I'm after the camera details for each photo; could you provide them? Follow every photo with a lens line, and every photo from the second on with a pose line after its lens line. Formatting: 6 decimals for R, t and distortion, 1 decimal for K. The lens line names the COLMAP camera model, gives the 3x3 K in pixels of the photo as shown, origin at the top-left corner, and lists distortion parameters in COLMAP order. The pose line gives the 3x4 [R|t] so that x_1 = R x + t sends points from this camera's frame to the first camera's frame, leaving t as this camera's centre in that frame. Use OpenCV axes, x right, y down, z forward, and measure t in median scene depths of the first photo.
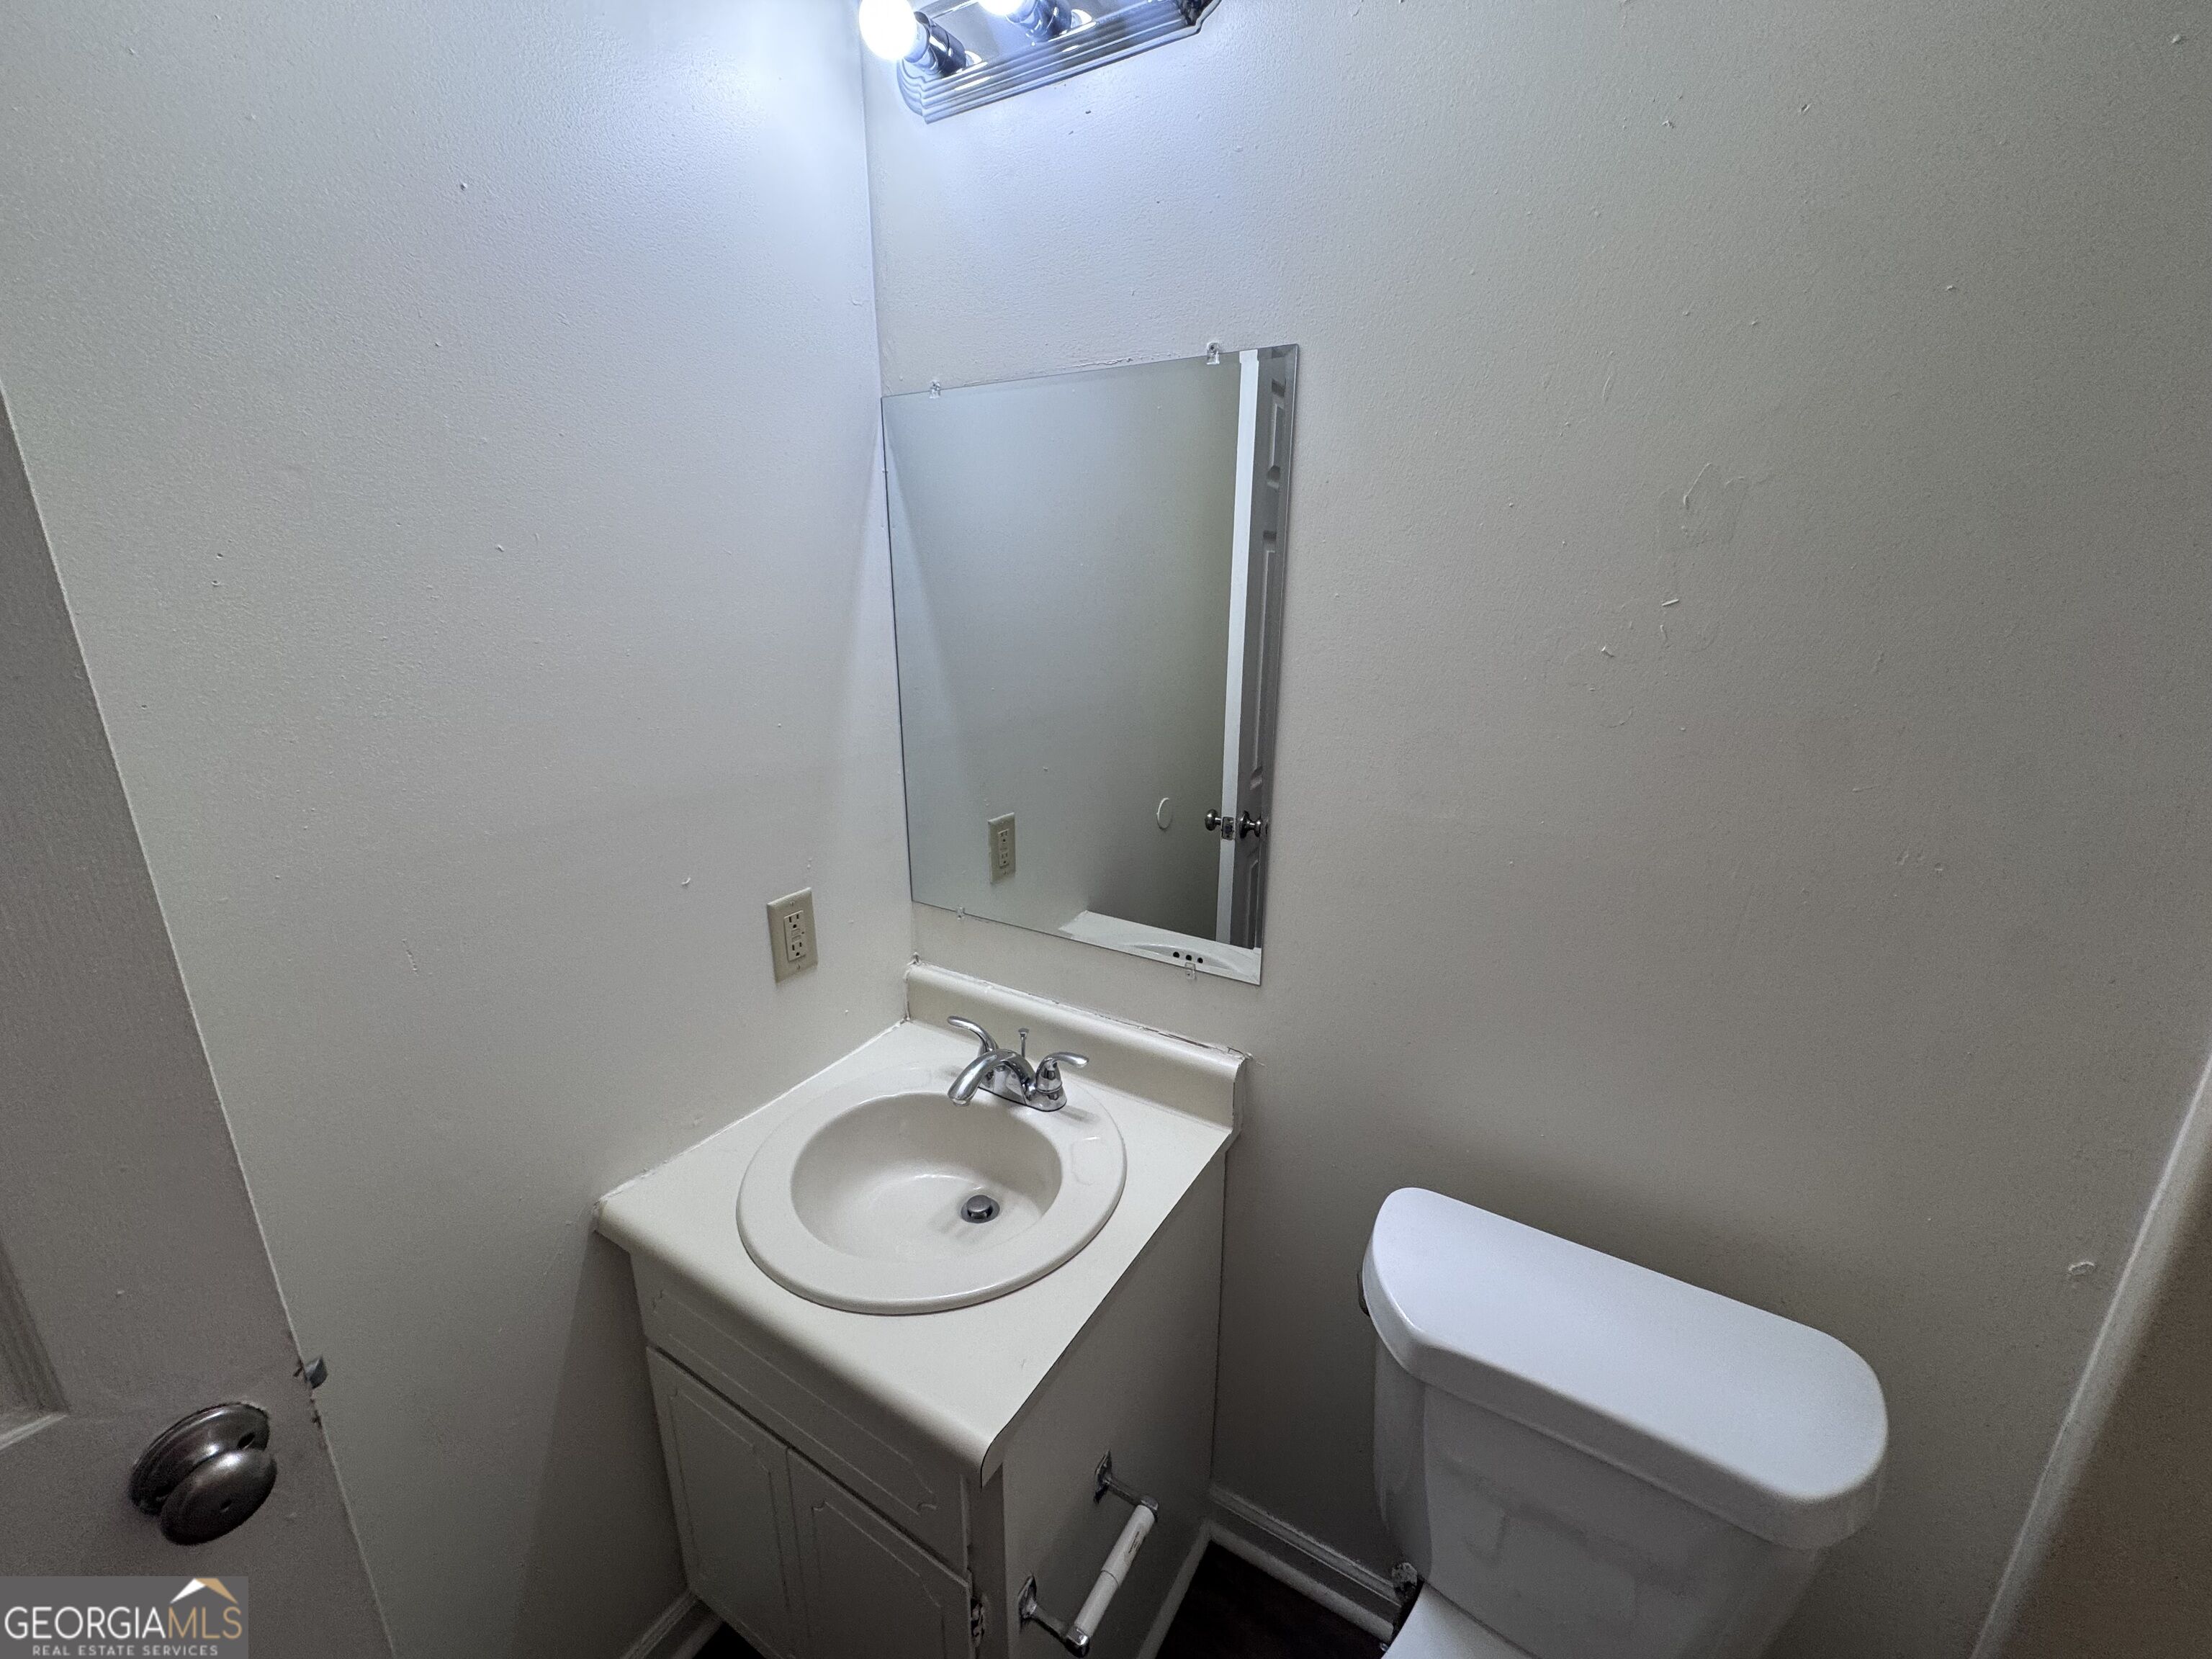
lens RADIAL K [[885.9, 0, 1101.5], [0, 885.9, 833.6], [0, 0, 1]] dist [-0.002437, -0.000100]
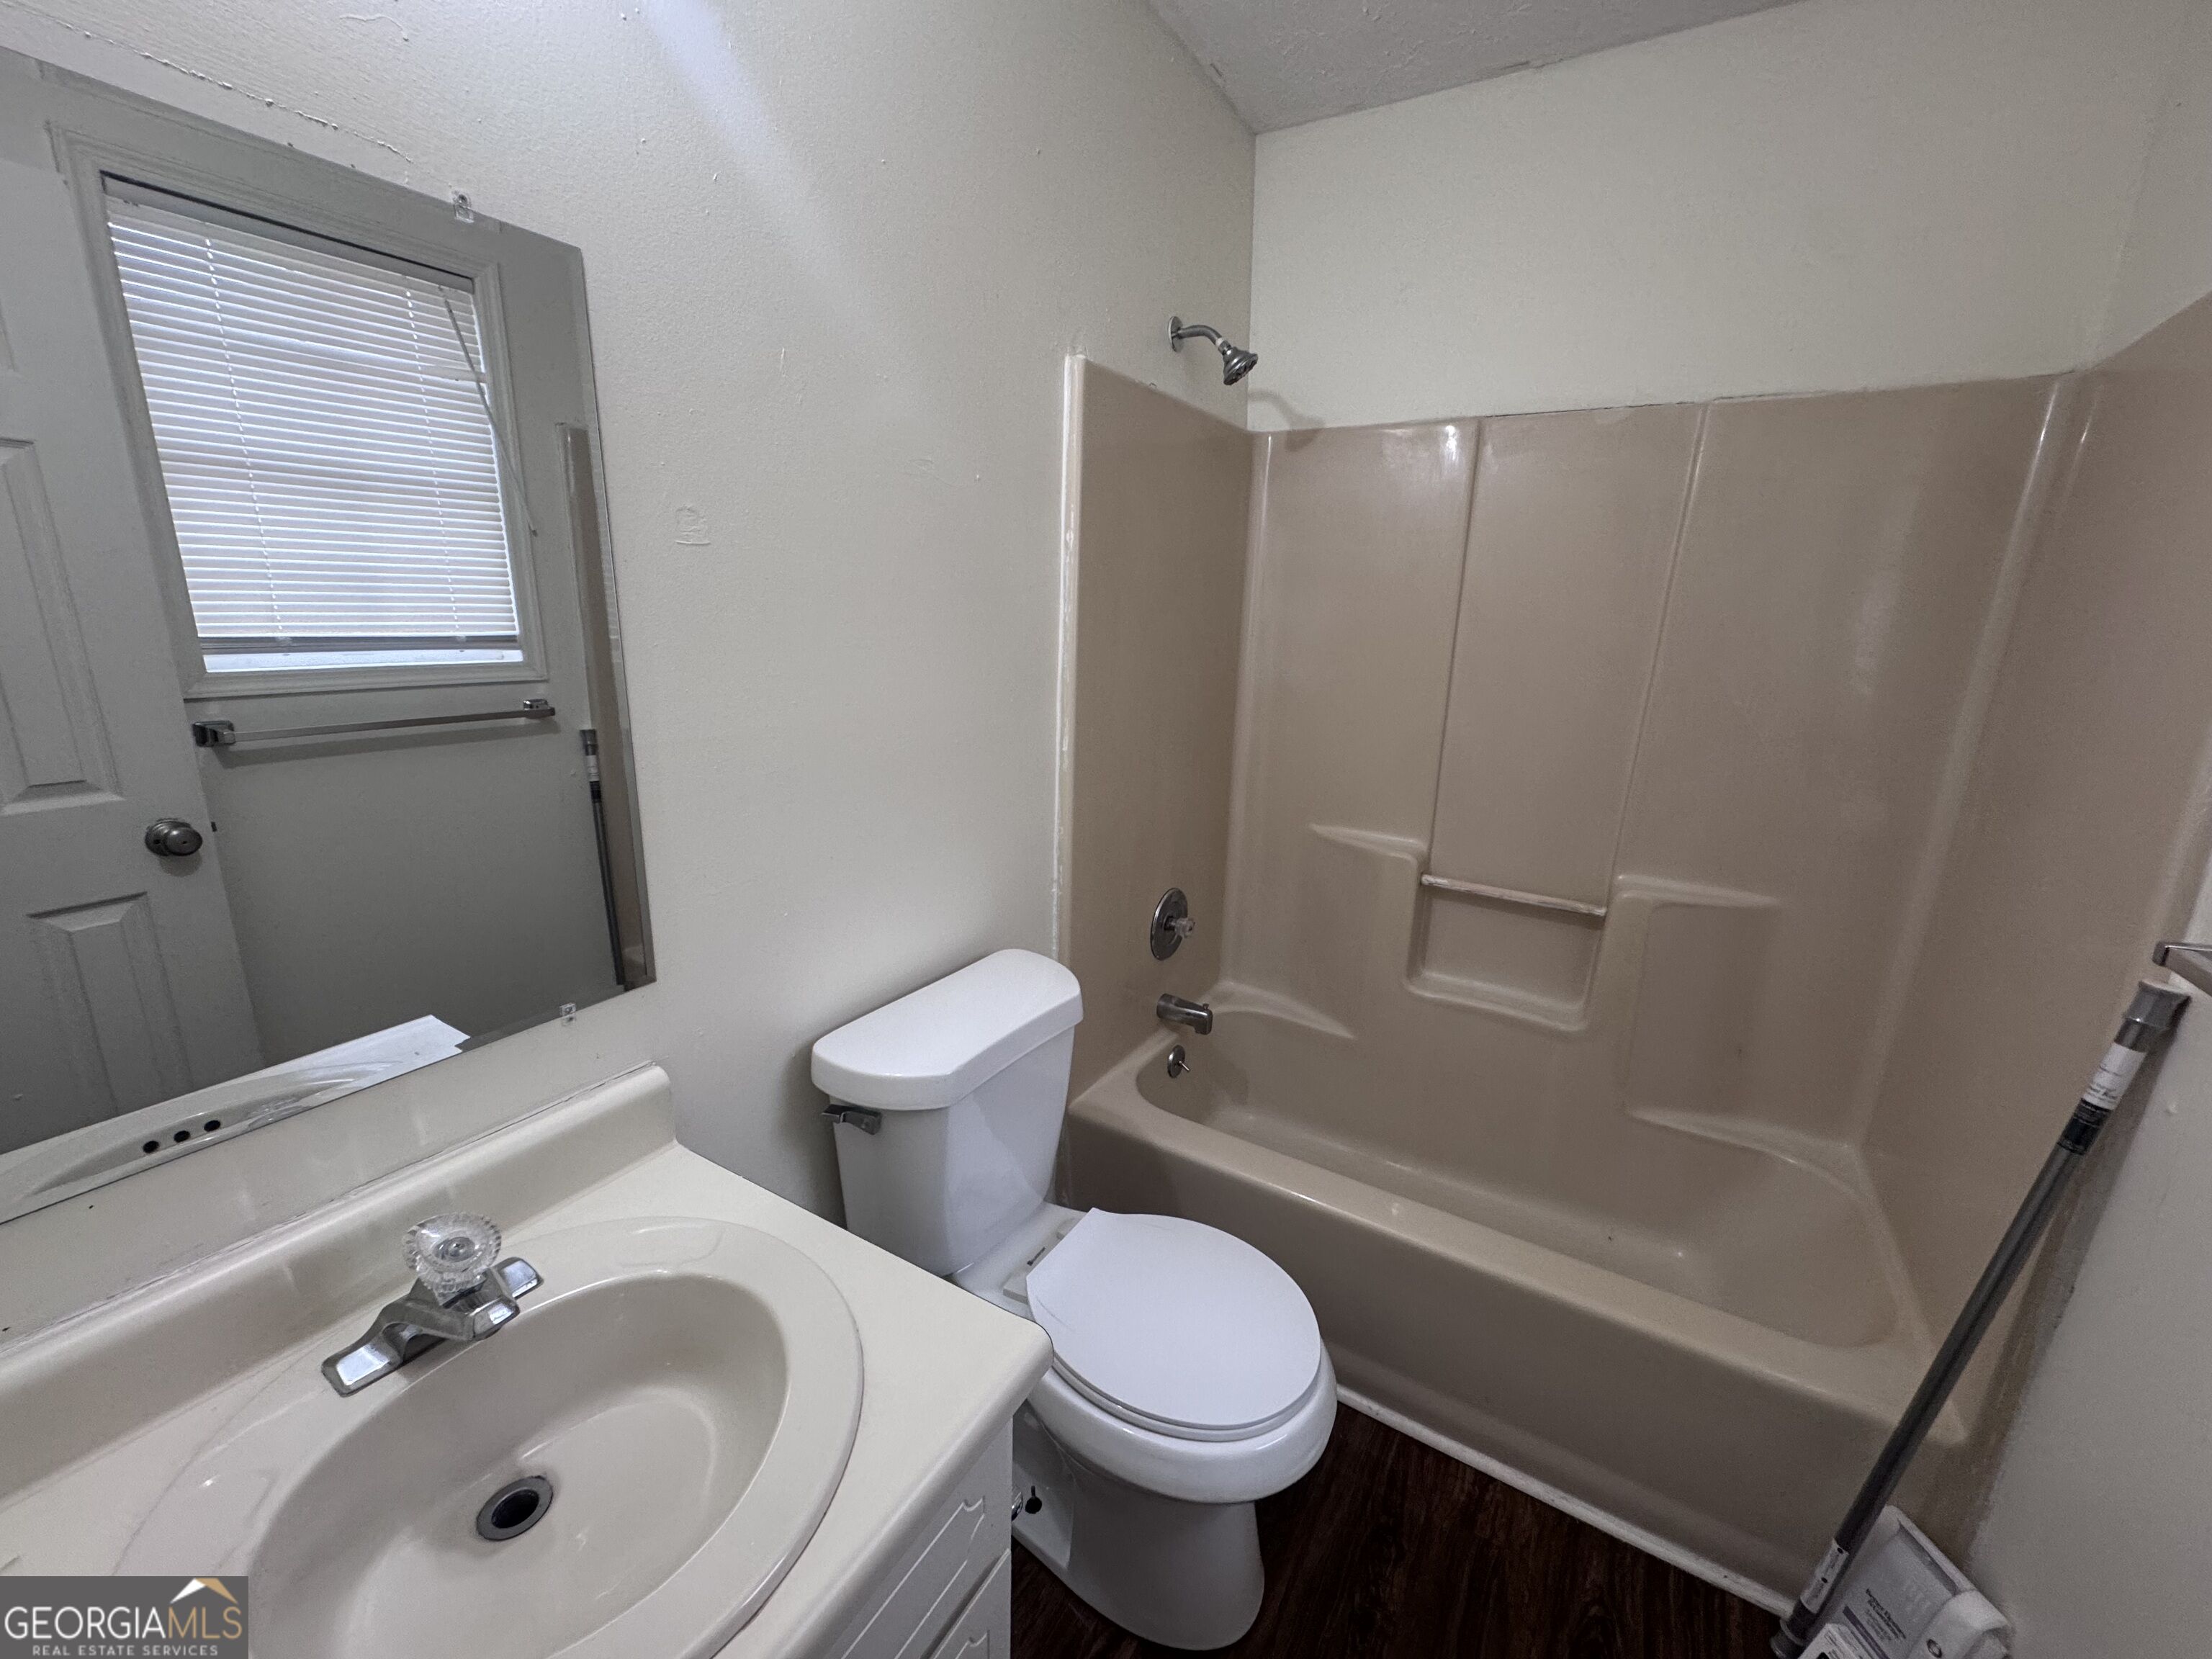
lens RADIAL K [[885.9, 0, 1098.2], [0, 885.9, 824.9], [0, 0, 1]] dist [-0.002437, -0.000100]
pose [[-0.000066, -0.266881, 0.963730, -0.599255], [0.244150, 0.934560, 0.258820, -0.085603], [-0.969737, 0.235312, 0.065097, 0.436099]]
